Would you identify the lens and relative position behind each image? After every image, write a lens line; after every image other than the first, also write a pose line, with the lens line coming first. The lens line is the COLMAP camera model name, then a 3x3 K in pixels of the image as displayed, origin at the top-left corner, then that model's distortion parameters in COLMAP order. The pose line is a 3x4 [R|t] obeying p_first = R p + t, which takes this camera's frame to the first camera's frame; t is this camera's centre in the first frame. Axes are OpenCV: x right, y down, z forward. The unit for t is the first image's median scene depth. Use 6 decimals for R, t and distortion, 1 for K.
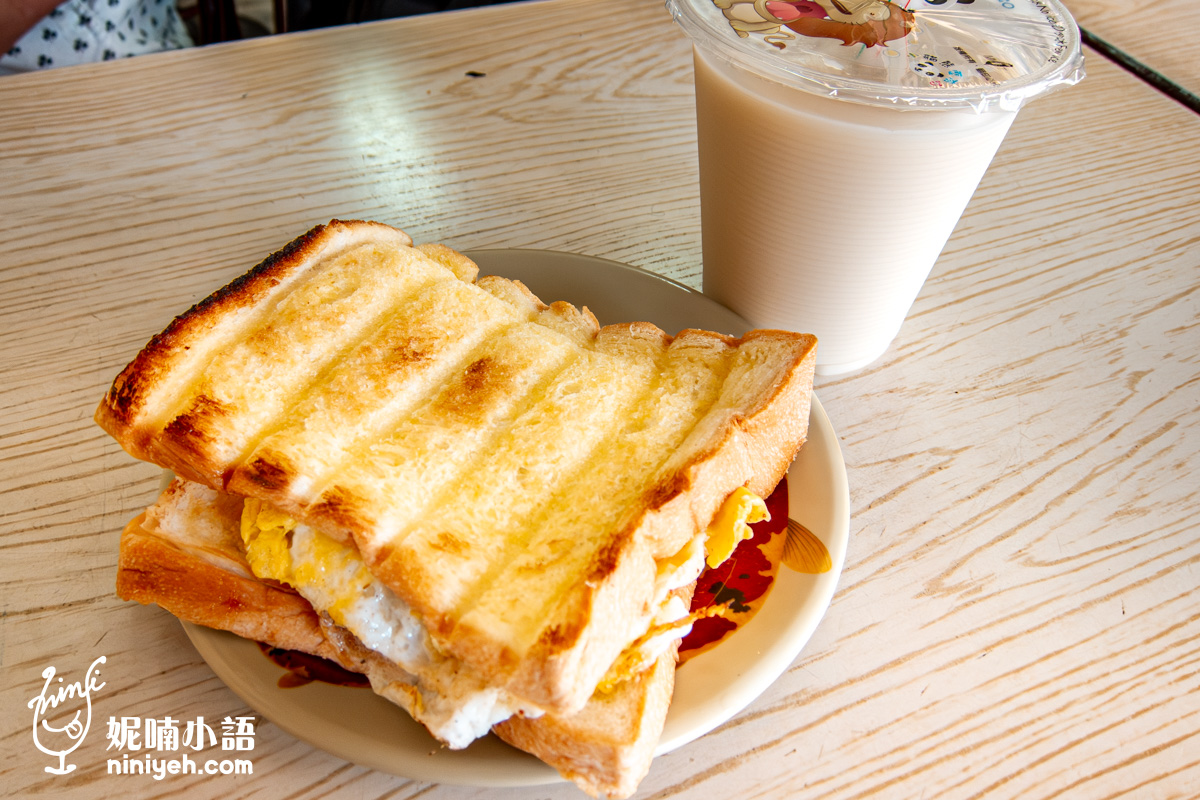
lens RADIAL K [[1046.5, 0, 577.1], [0, 1046.5, 400.0], [0, 0, 1]] dist [-0.057602, 0.017836]
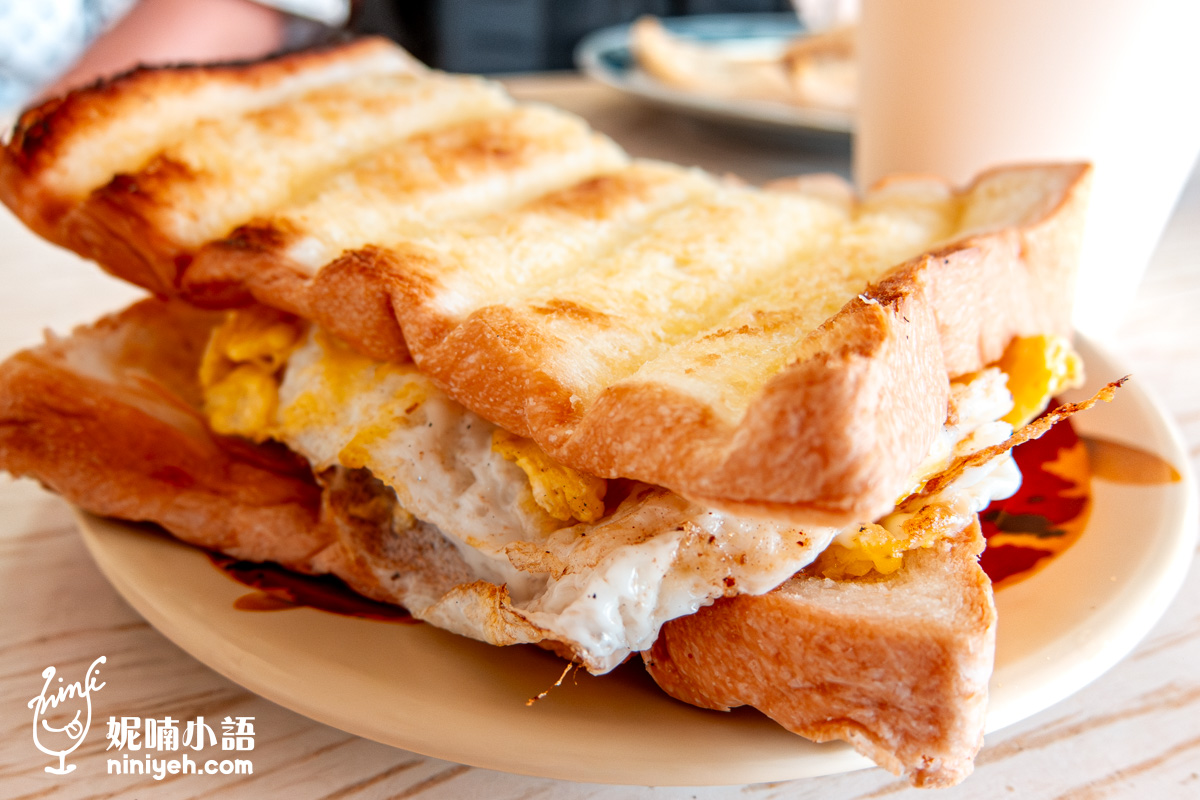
lens RADIAL K [[1046.5, 0, 577.1], [0, 1046.5, 400.0], [0, 0, 1]] dist [-0.057602, 0.017836]
pose [[0.999686, 0.001467, -0.025032, -0.097941], [-0.007954, 0.965279, -0.261099, 0.303539], [0.023780, 0.261216, 0.964987, 0.455996]]
